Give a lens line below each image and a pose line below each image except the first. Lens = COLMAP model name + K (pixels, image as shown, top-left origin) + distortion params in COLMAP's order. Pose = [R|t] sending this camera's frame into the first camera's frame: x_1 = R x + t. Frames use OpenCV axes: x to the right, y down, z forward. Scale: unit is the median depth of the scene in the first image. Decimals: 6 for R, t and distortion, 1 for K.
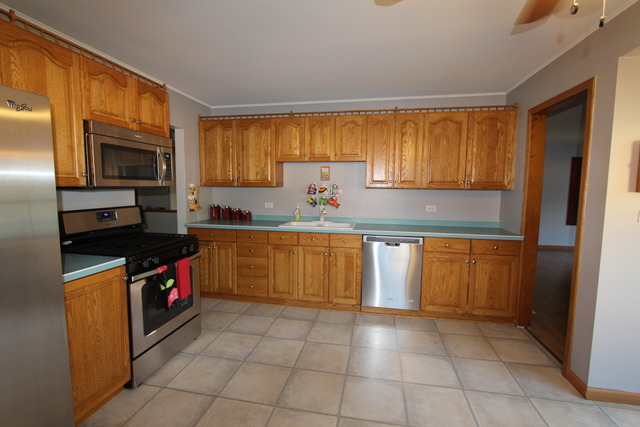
lens RADIAL K [[294.7, 0, 320.0], [0, 294.7, 213.5], [0, 0, 1]] dist [-0.010405, 0.000179]
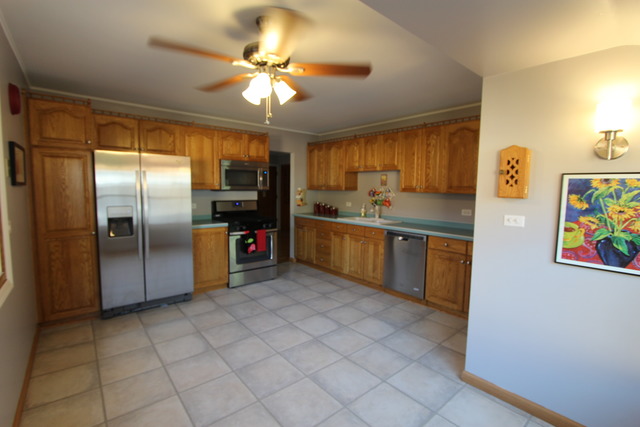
lens RADIAL K [[294.7, 0, 320.0], [0, 294.7, 213.5], [0, 0, 1]] dist [-0.010405, 0.000179]
pose [[0.782435, 0.056487, -0.620165, 0.680842], [-0.063385, 0.997929, 0.010925, 0.008826], [0.619498, 0.030761, 0.784395, -0.148719]]
